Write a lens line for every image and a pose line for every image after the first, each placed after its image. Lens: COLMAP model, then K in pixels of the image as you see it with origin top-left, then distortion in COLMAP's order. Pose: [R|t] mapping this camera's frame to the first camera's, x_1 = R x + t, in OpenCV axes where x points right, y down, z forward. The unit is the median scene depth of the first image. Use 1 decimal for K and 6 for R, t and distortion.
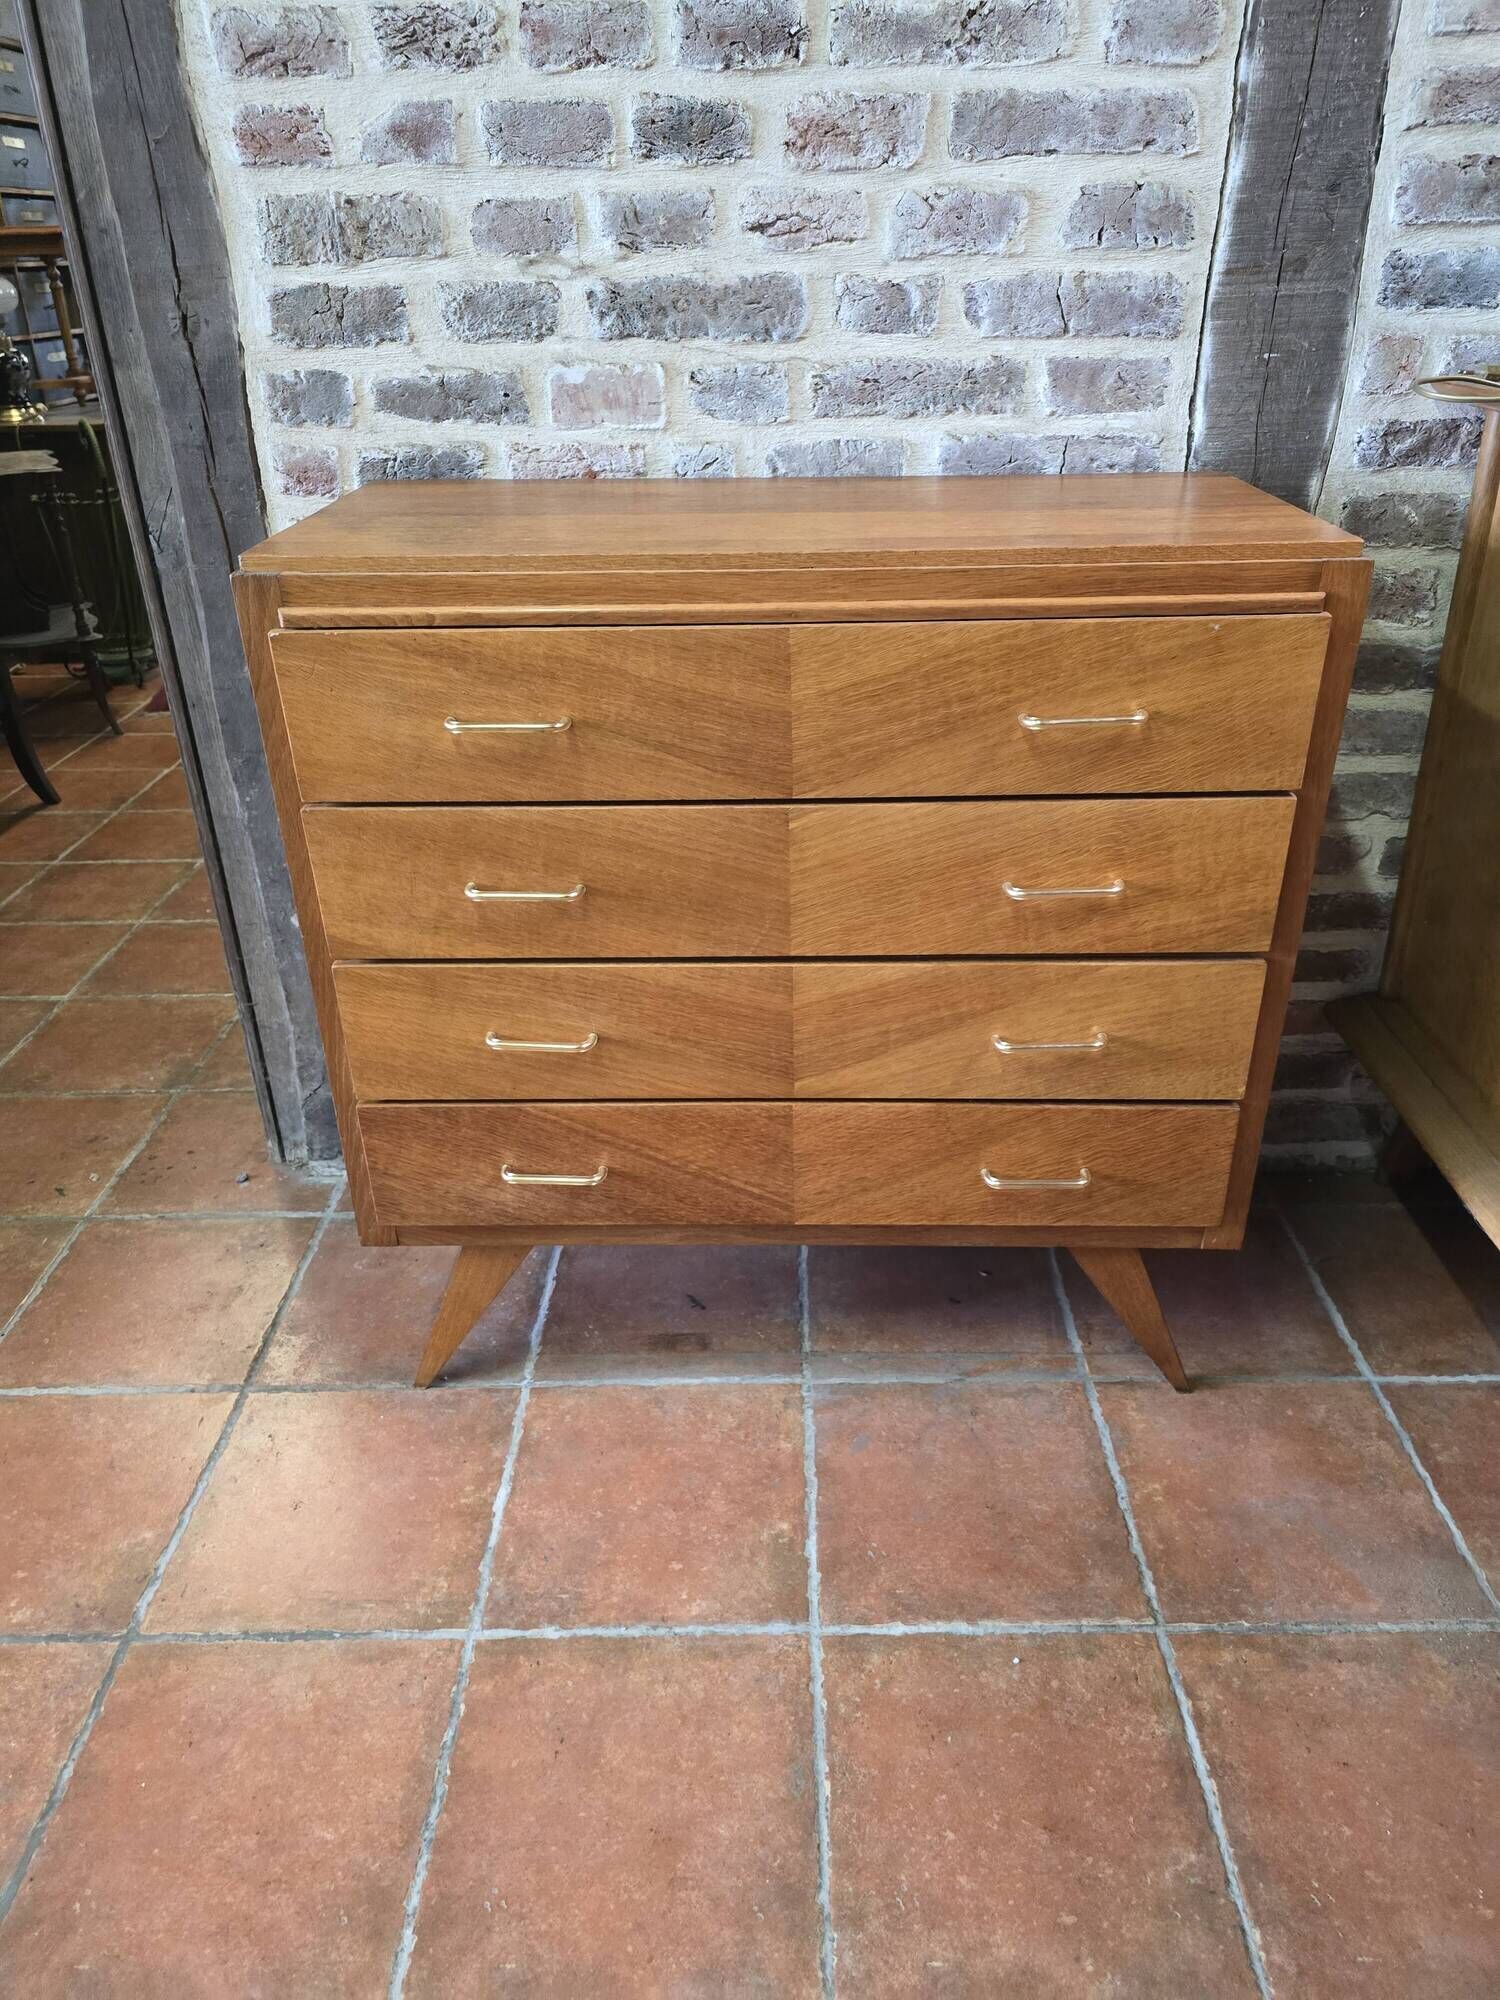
lens RADIAL K [[1371.3, 0, 773.5], [0, 1371.3, 975.9], [0, 0, 1]] dist [0.059105, -0.054340]
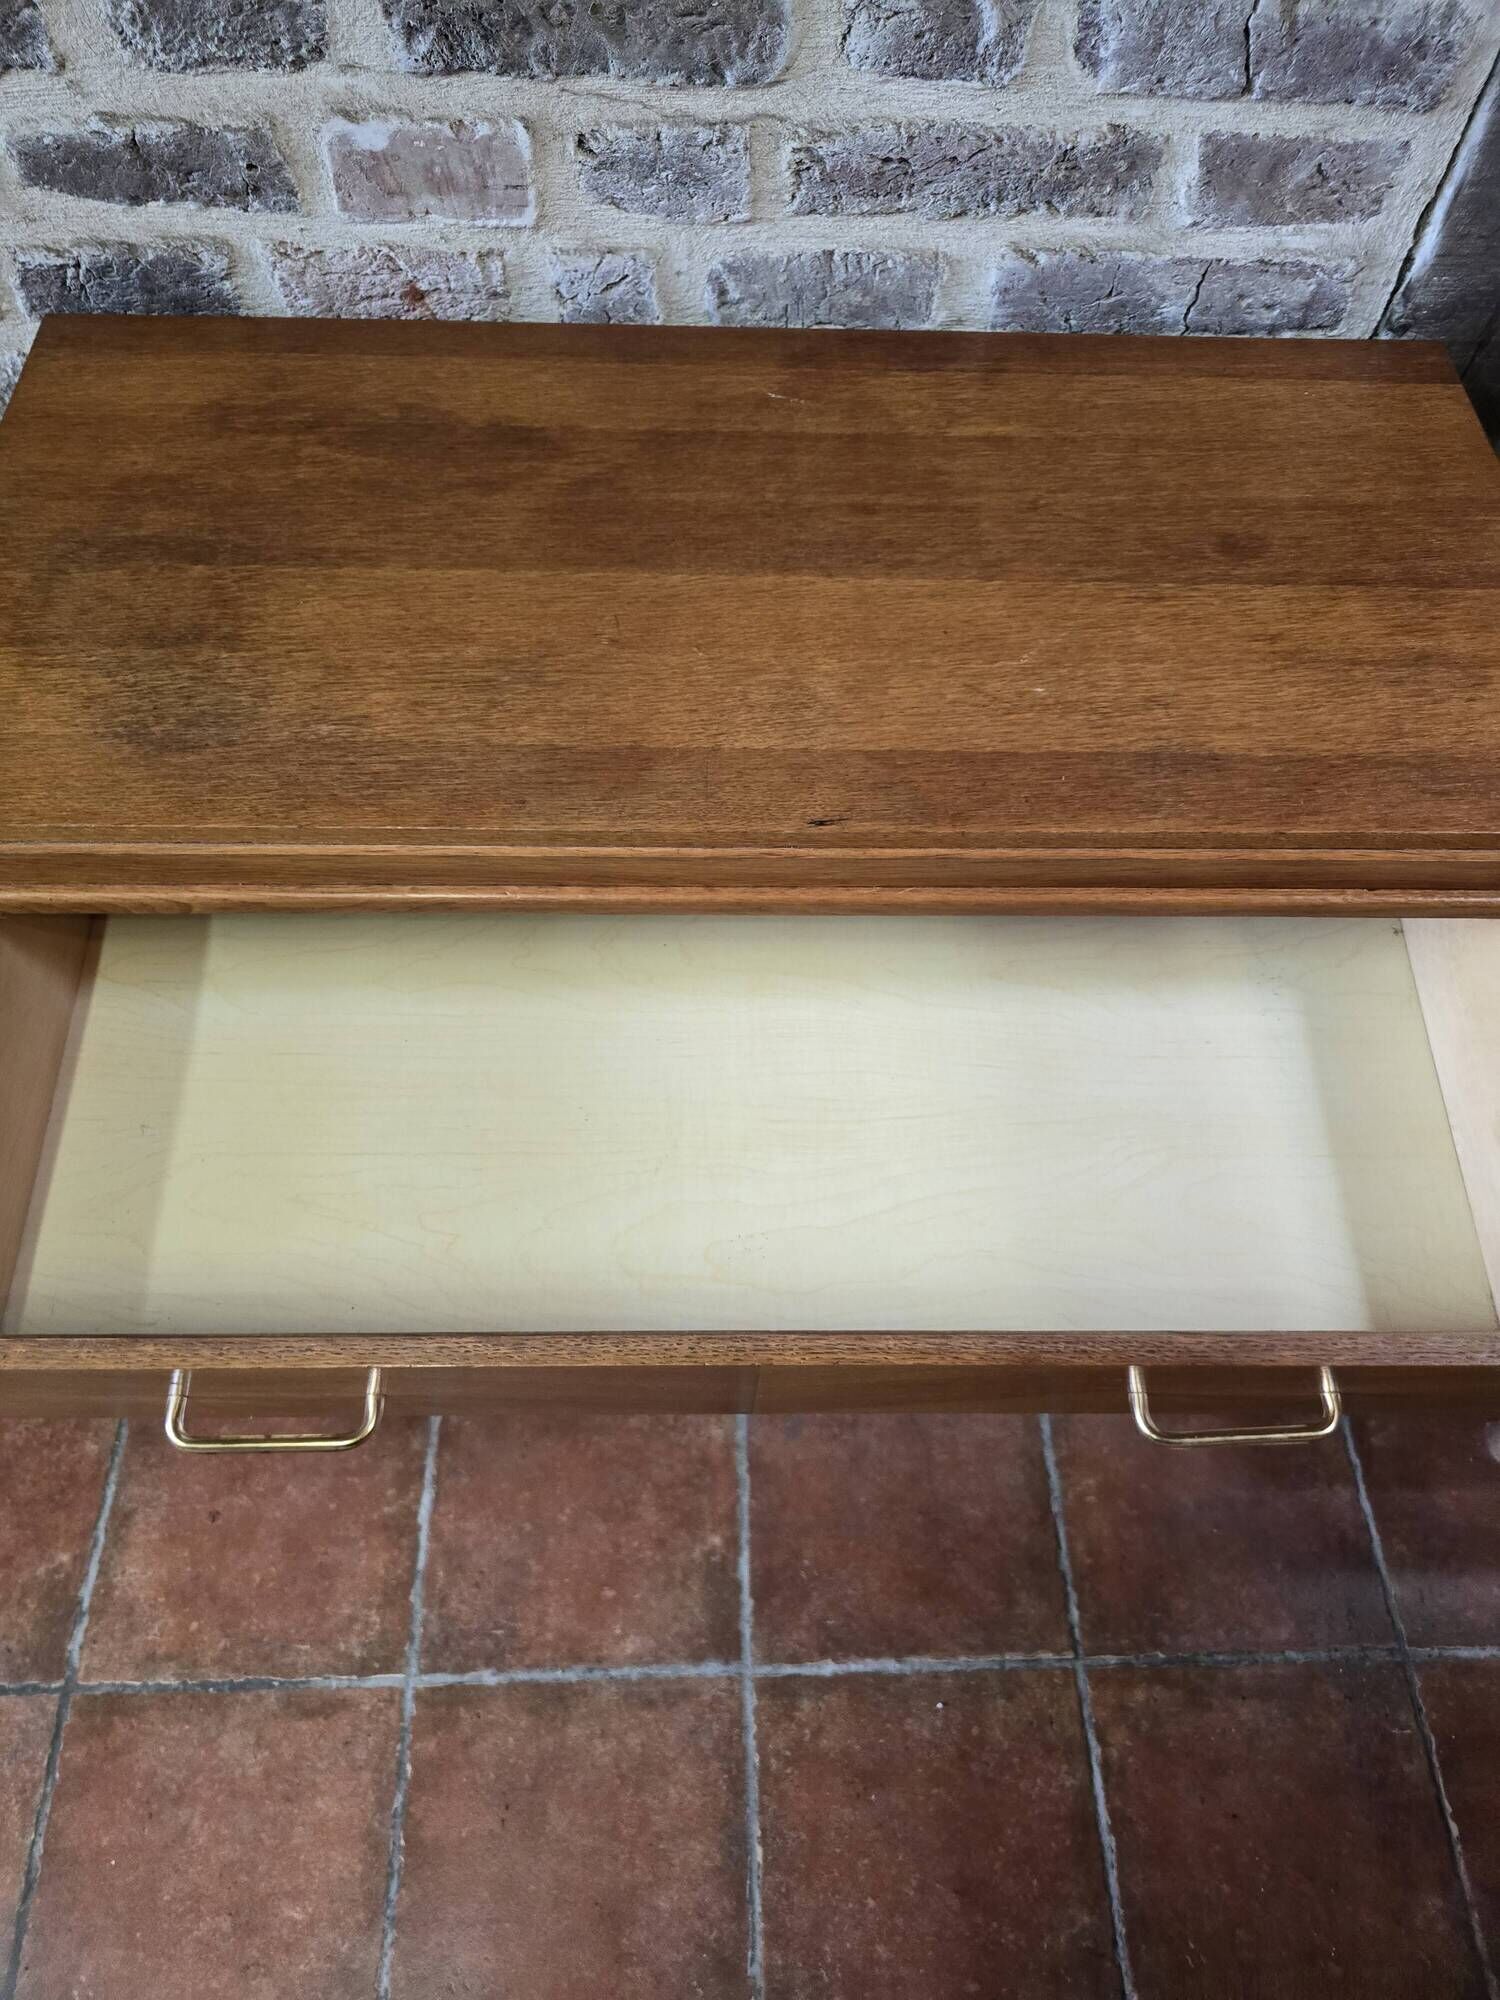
lens RADIAL K [[1367.3, 0, 741.6], [0, 1367.3, 989.3], [0, 0, 1]] dist [0.038493, -0.046983]
pose [[0.998816, -0.000898, 0.048640, -0.021462], [-0.024129, 0.859042, 0.511336, -0.438476], [-0.042243, -0.511904, 0.858003, 0.348474]]
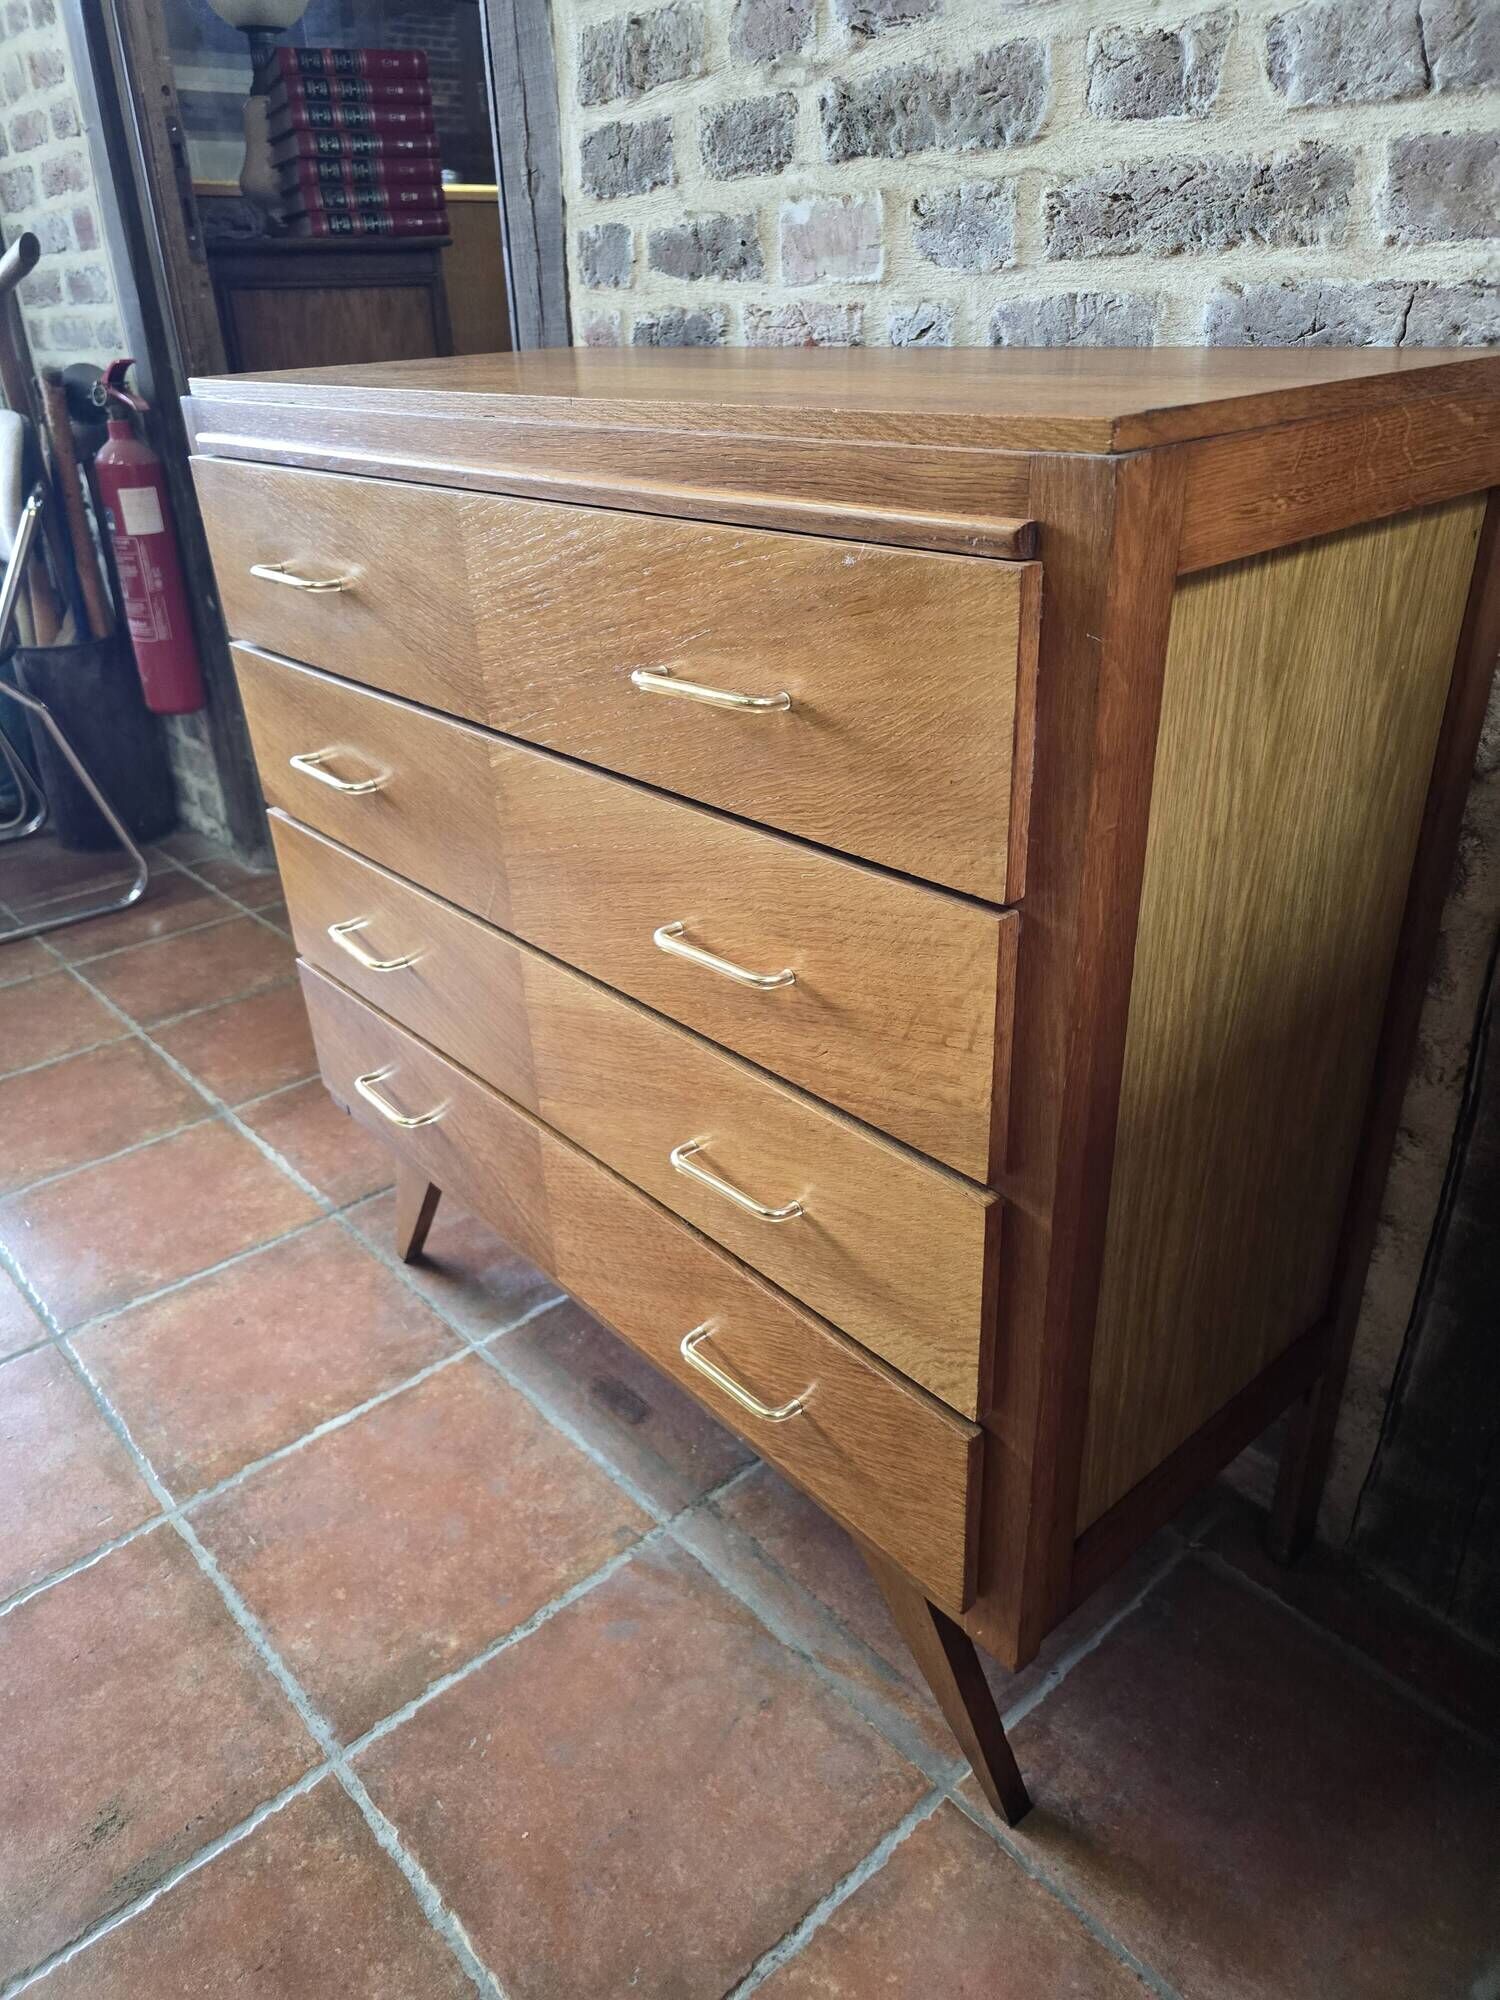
lens RADIAL K [[1378.9, 0, 717.2], [0, 1378.9, 980.7], [0, 0, 1]] dist [0.048874, -0.046419]
pose [[0.652586, 0.326622, -0.683703, 0.526100], [-0.321050, 0.936514, 0.140958, -0.123891], [0.686337, 0.127515, 0.716017, 0.466997]]
